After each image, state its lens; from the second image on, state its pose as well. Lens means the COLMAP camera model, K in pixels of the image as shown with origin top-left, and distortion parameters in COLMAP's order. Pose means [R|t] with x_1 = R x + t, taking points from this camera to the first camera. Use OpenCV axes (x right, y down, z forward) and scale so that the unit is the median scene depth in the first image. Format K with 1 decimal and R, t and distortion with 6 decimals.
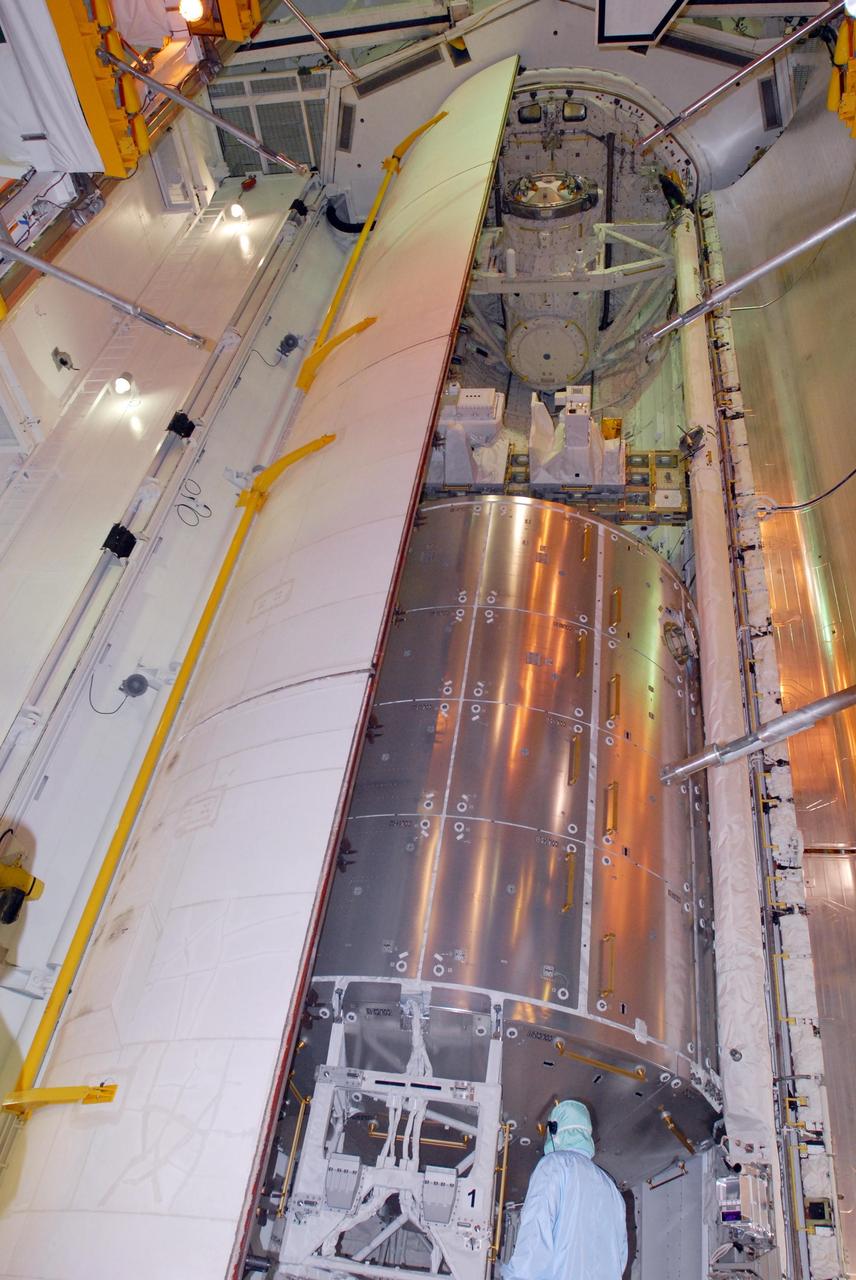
lens RADIAL K [[976.9, 0, 428.0], [0, 976.9, 640.0], [0, 0, 1]] dist [-0.060733, 0.040649]
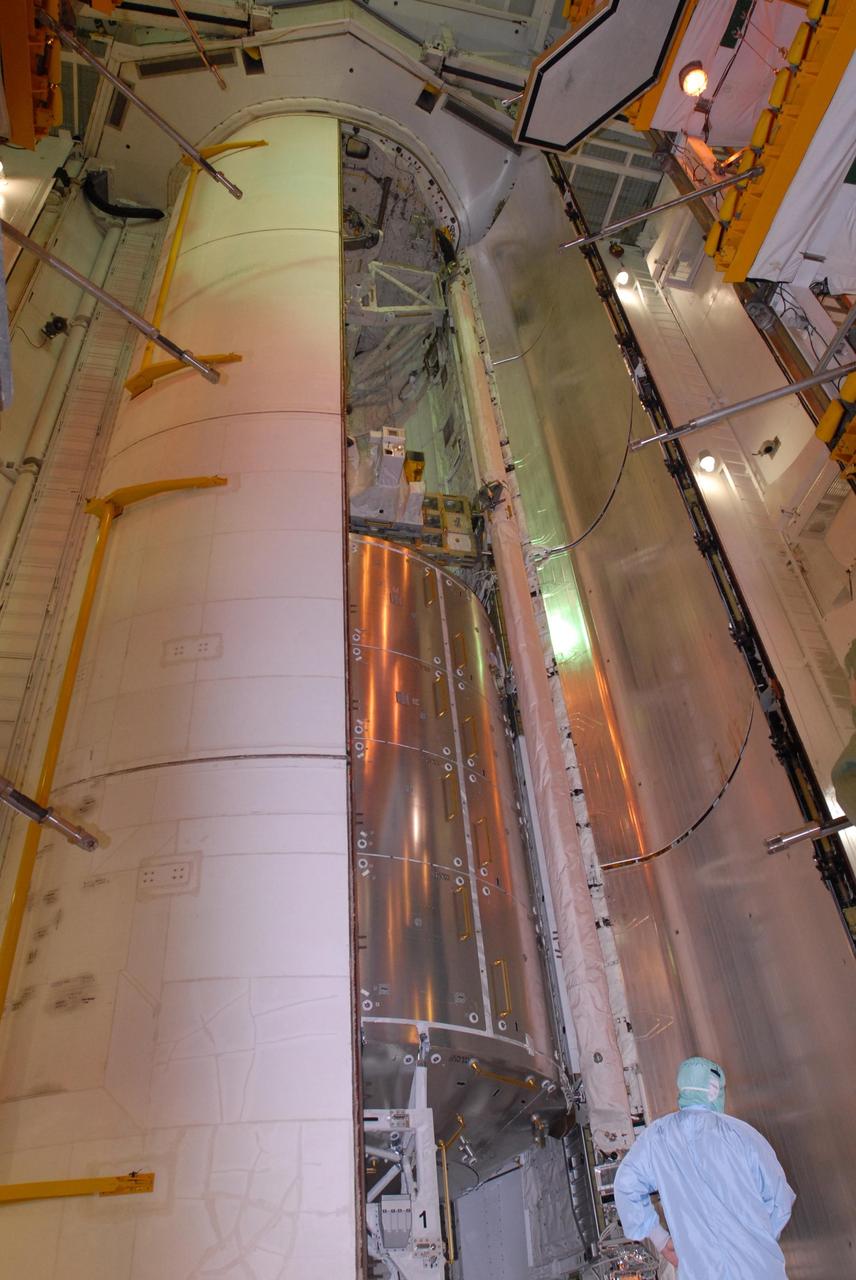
lens RADIAL K [[976.9, 0, 428.0], [0, 976.9, 640.0], [0, 0, 1]] dist [-0.060733, 0.040649]
pose [[0.921243, 0.060429, 0.384266, -0.148012], [-0.061480, 0.998063, -0.009560, -0.018786], [-0.384099, -0.014818, 0.923173, 0.009233]]
